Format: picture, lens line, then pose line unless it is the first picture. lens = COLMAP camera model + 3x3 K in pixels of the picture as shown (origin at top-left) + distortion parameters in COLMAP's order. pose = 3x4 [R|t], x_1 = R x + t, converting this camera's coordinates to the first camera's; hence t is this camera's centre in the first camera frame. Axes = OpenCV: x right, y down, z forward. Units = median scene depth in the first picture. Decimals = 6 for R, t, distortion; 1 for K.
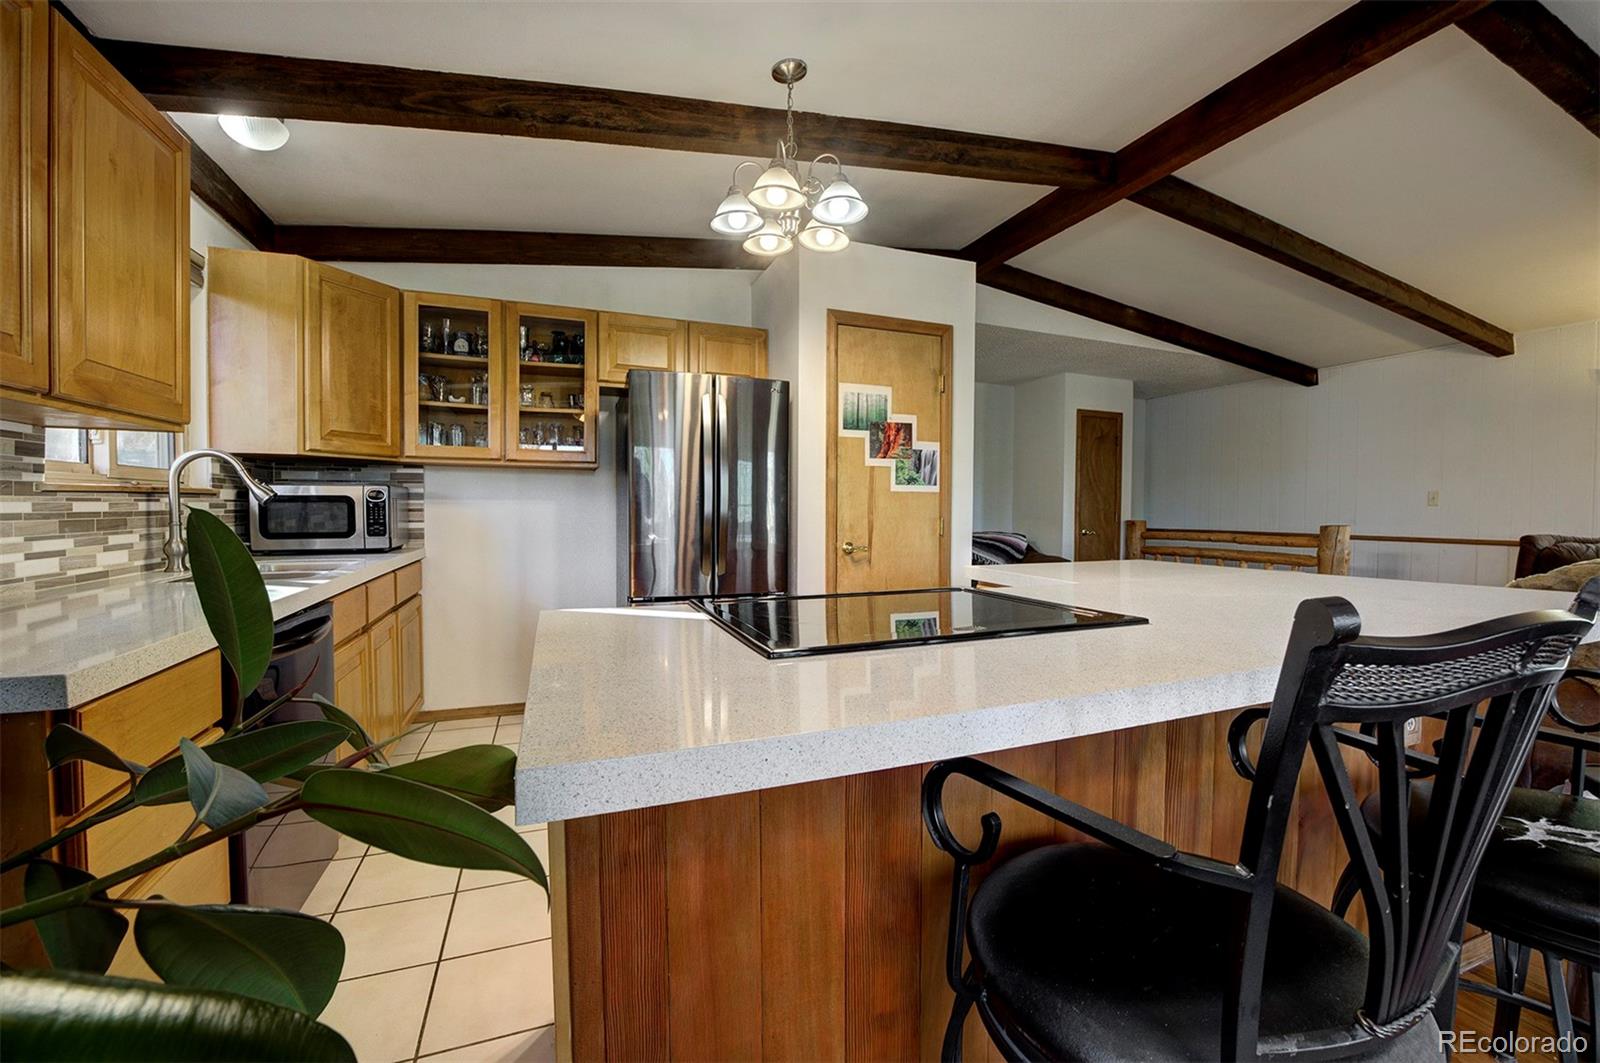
lens RADIAL K [[650.5, 0, 810.2], [0, 650.5, 530.6], [0, 0, 1]] dist [-0.024276, -0.000117]
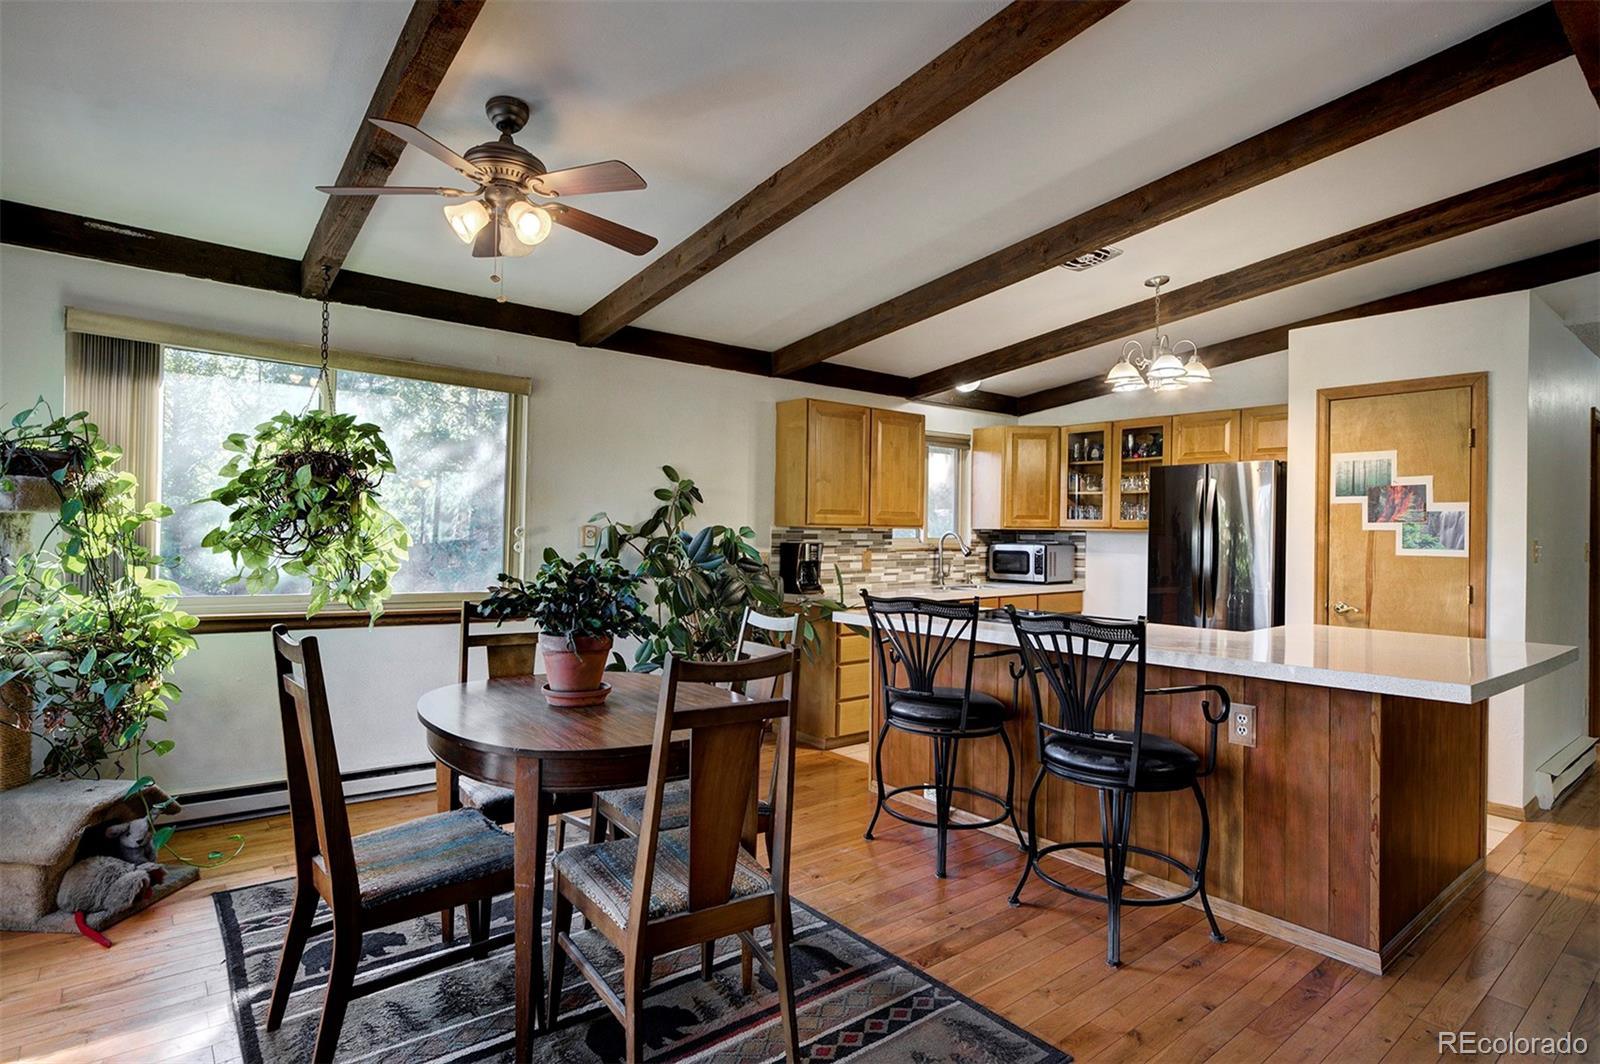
lens RADIAL K [[824.4, 0, 797.1], [0, 824.4, 528.5], [0, 0, 1]] dist [-0.023647, -0.000189]
pose [[0.303959, -0.003912, -0.952677, 1.039124], [-0.044662, 0.998834, -0.018351, -0.037870], [0.951638, 0.048126, 0.303429, -0.247845]]
